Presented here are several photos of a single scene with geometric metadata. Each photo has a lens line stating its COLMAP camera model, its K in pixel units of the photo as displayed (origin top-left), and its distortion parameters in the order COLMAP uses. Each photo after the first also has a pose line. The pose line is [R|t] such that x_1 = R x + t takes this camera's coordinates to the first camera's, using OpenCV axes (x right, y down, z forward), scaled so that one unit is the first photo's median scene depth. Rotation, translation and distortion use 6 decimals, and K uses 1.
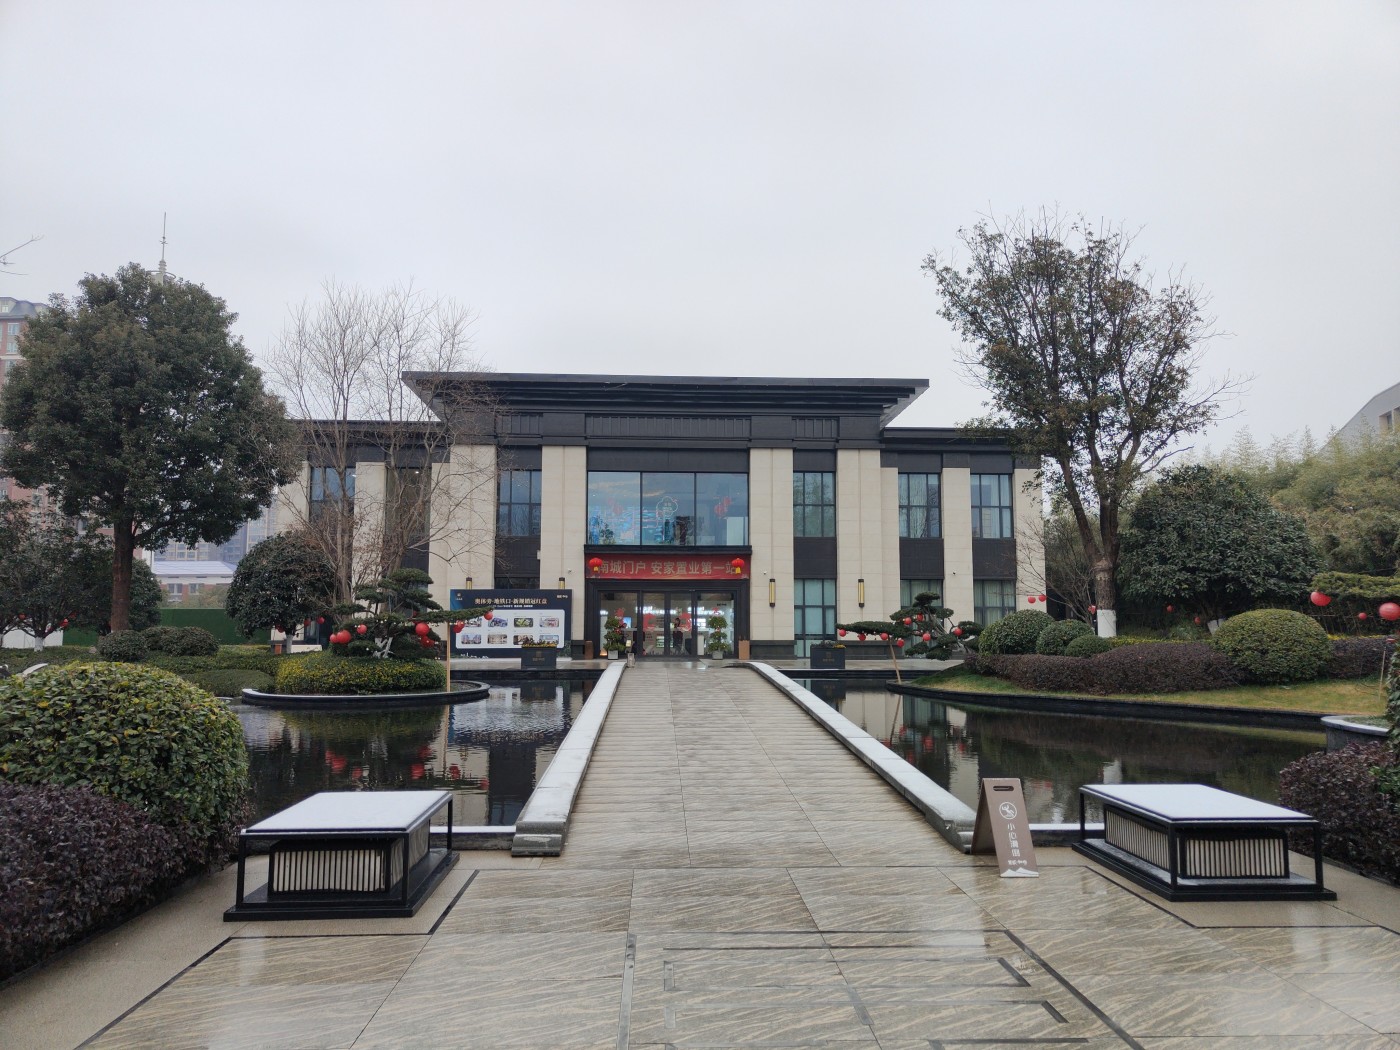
lens RADIAL K [[955.2, 0, 701.4], [0, 955.2, 518.4], [0, 0, 1]] dist [0.008041, -0.002055]
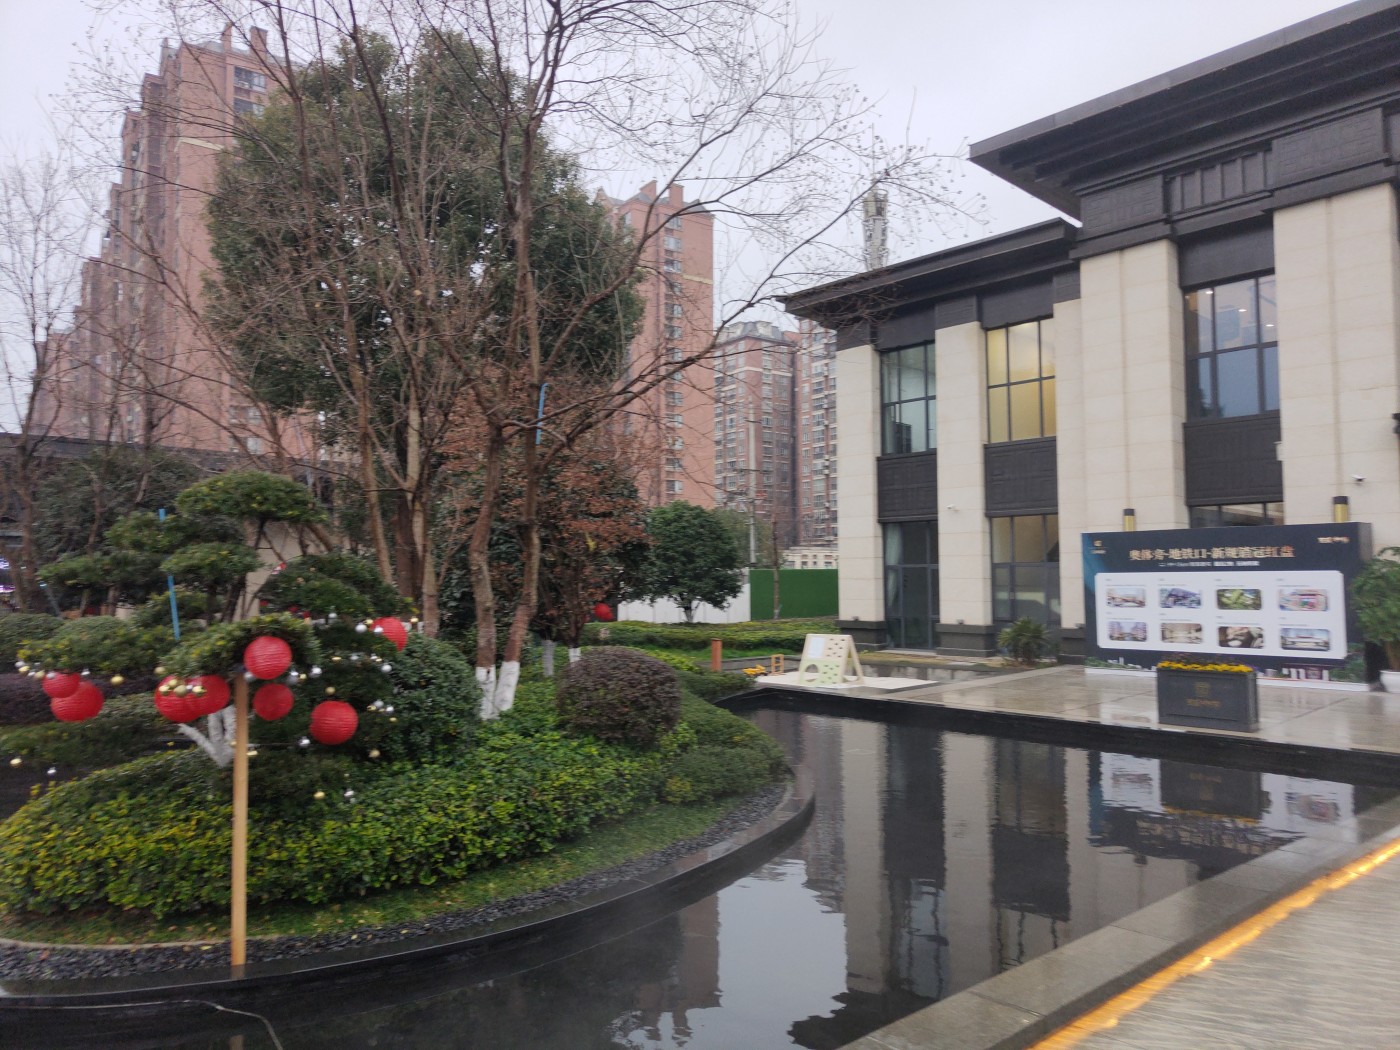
lens RADIAL K [[955.2, 0, 695.6], [0, 955.2, 529.0], [0, 0, 1]] dist [0.008041, -0.002055]
pose [[0.639147, -0.044682, -0.767785, 0.001859], [0.093736, 0.995394, 0.020103, 0.040132], [0.763351, -0.084818, 0.640392, 0.490662]]
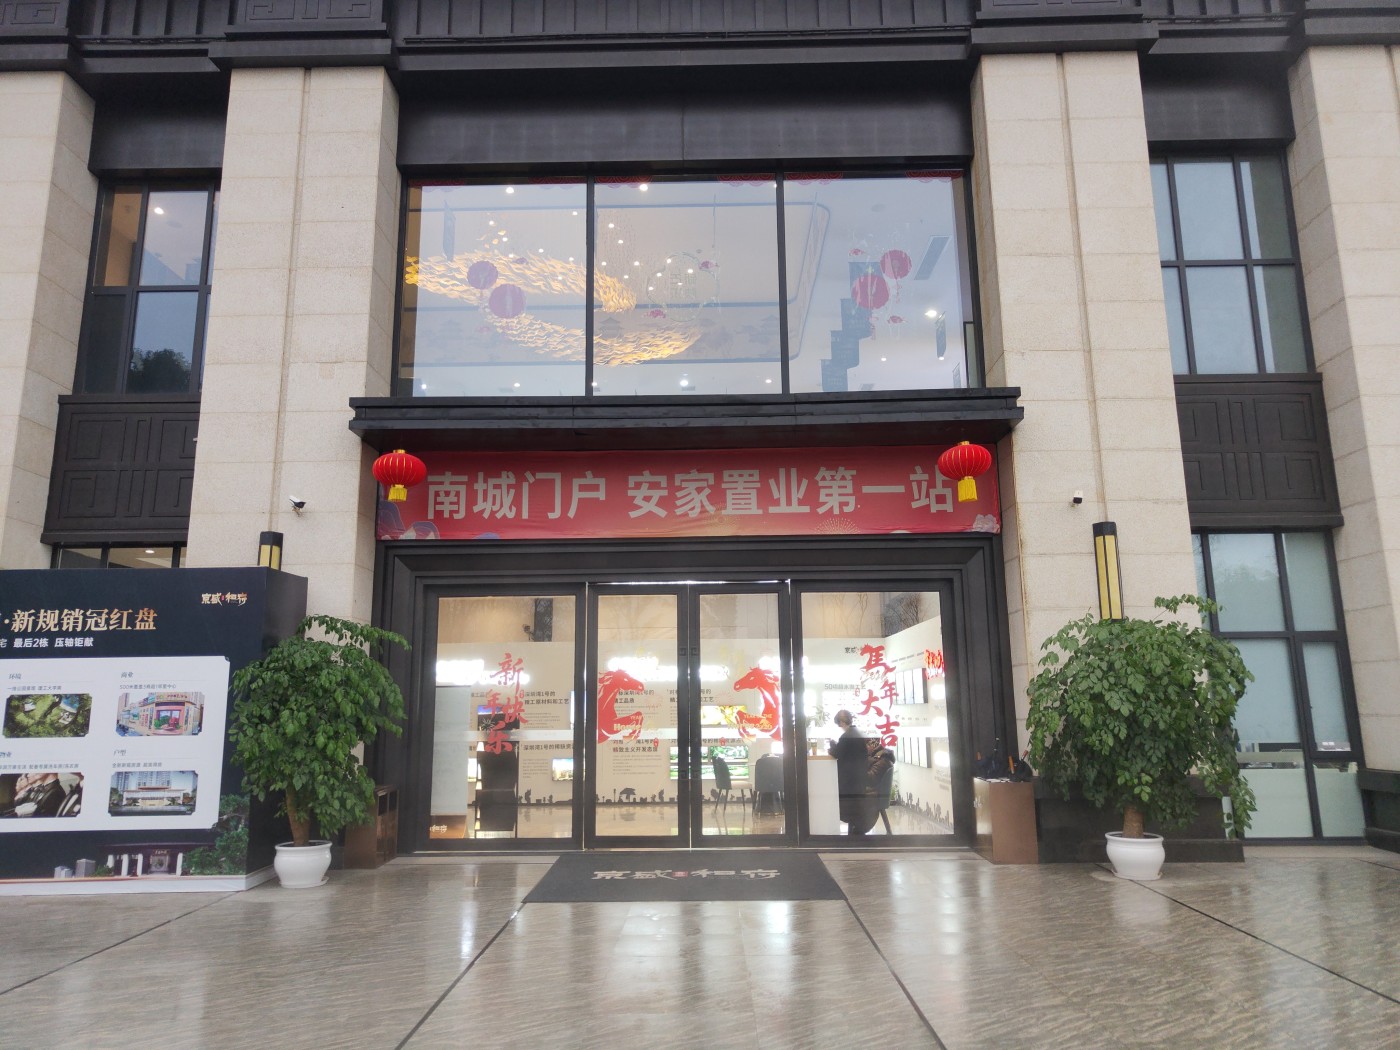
lens RADIAL K [[955.2, 0, 691.5], [0, 955.2, 523.0], [0, 0, 1]] dist [0.008041, -0.002055]
pose [[0.996648, -0.028740, -0.076597, -0.014864], [0.022621, 0.996571, -0.079585, 0.082012], [0.078621, 0.077585, 0.993881, 0.754626]]
